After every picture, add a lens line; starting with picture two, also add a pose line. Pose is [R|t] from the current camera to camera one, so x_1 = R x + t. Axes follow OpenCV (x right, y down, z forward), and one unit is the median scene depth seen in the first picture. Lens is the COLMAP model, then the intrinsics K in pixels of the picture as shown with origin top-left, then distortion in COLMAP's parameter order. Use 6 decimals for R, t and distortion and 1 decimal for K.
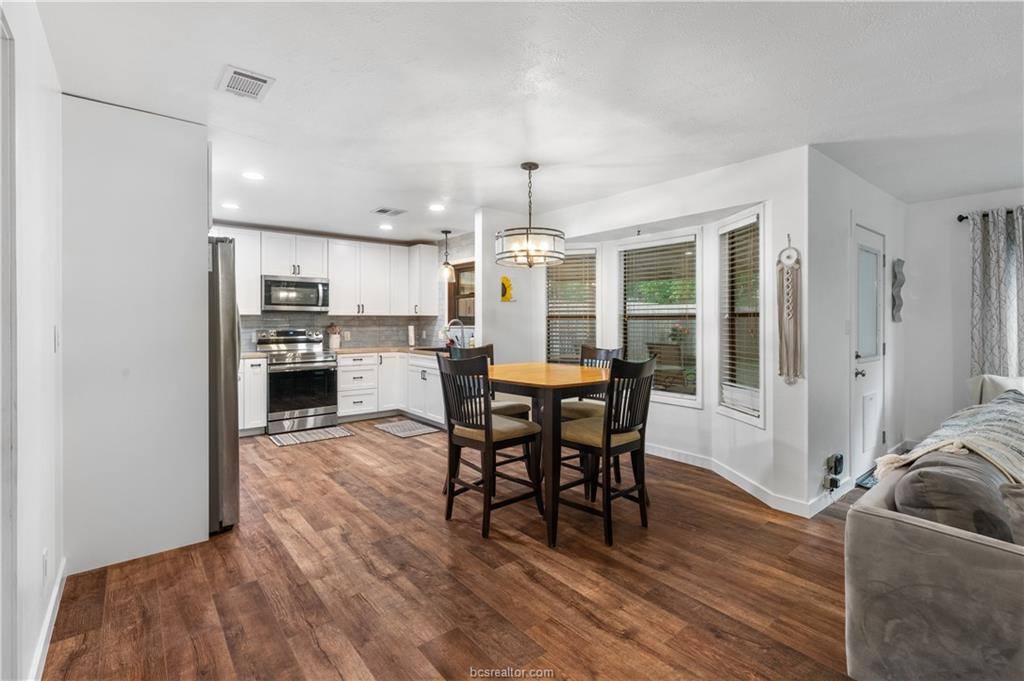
lens RADIAL K [[473.2, 0, 513.5], [0, 473.2, 324.5], [0, 0, 1]] dist [0.006101, -0.000140]
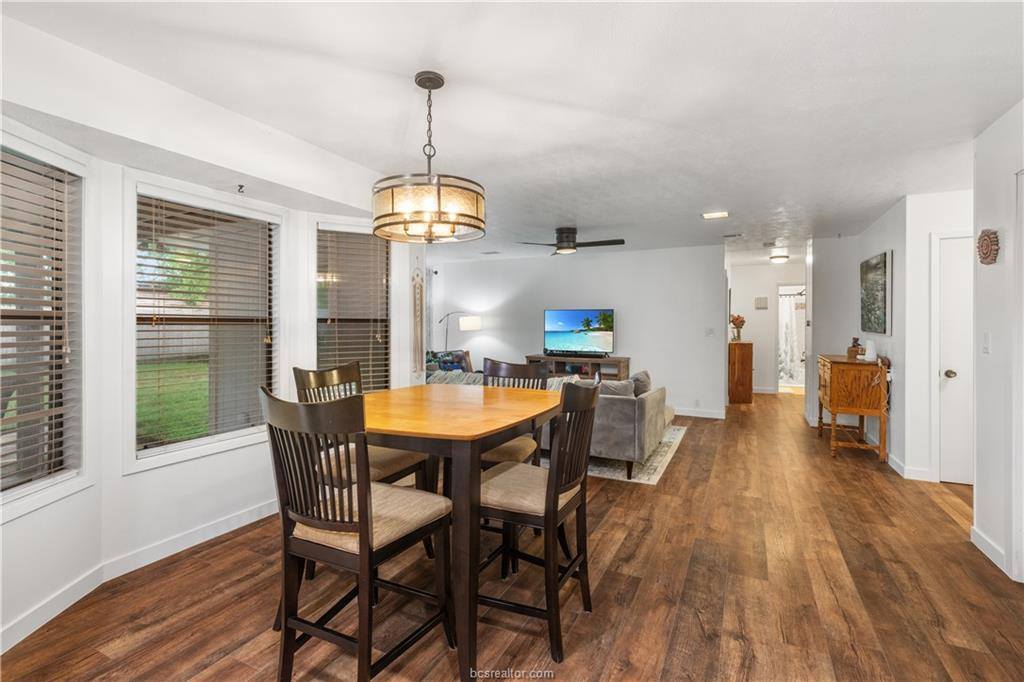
lens RADIAL K [[473.2, 0, 506.1], [0, 473.2, 324.3], [0, 0, 1]] dist [0.006101, -0.000140]
pose [[-0.411957, 0.002006, 0.911201, -0.673723], [0.001287, 0.999998, -0.001620, -0.014130], [-0.911202, 0.000505, -0.411959, 1.349058]]
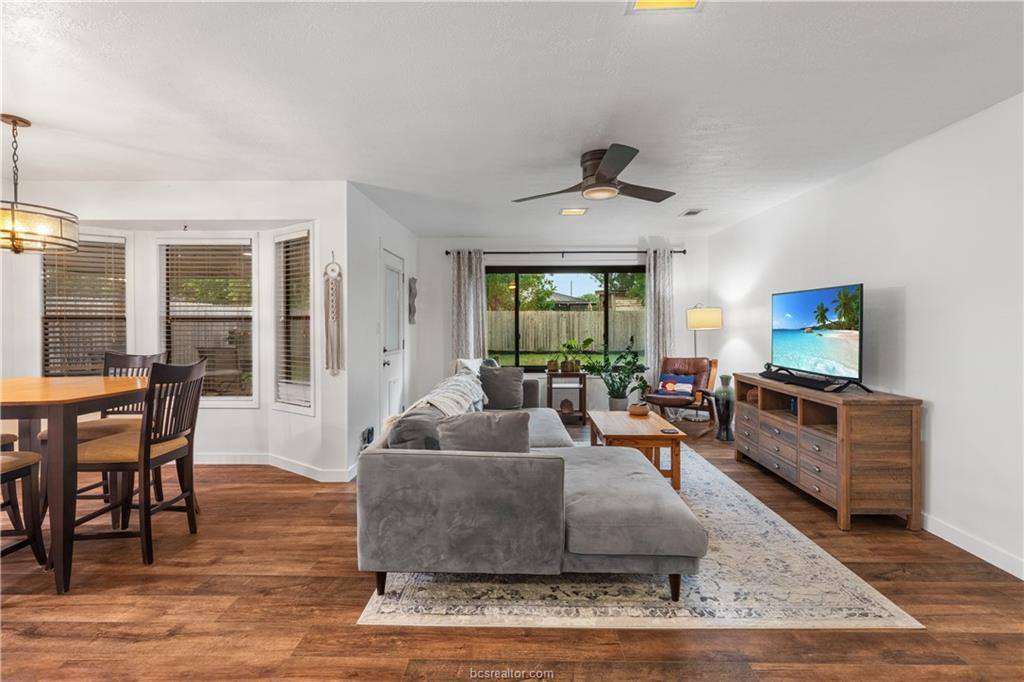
lens RADIAL K [[473.2, 0, 519.2], [0, 473.2, 326.6], [0, 0, 1]] dist [0.006101, -0.000140]
pose [[0.644711, -0.004005, 0.764416, -0.036113], [0.004508, 0.999989, 0.001436, 0.001064], [-0.764413, 0.002520, 0.644722, -0.142172]]
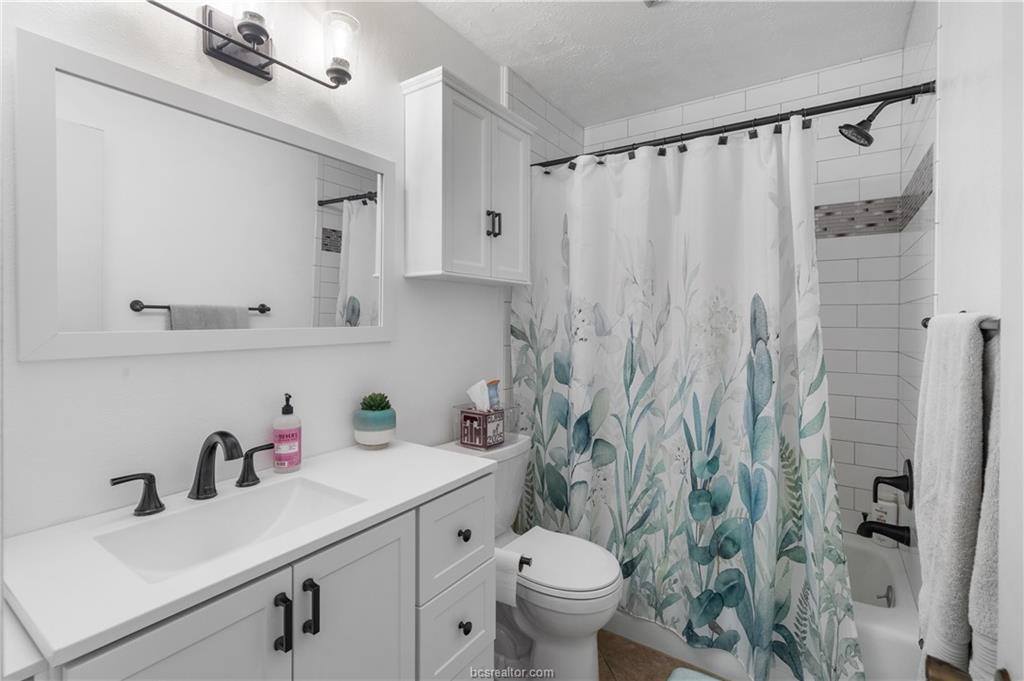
lens RADIAL K [[473.2, 0, 512.8], [0, 473.2, 329.6], [0, 0, 1]] dist [0.006101, -0.000140]
pose [[-0.404714, -0.007471, 0.914413, 1.121303], [0.002637, 0.999953, 0.009337, -0.002780], [-0.914439, 0.006190, -0.404676, -1.273902]]
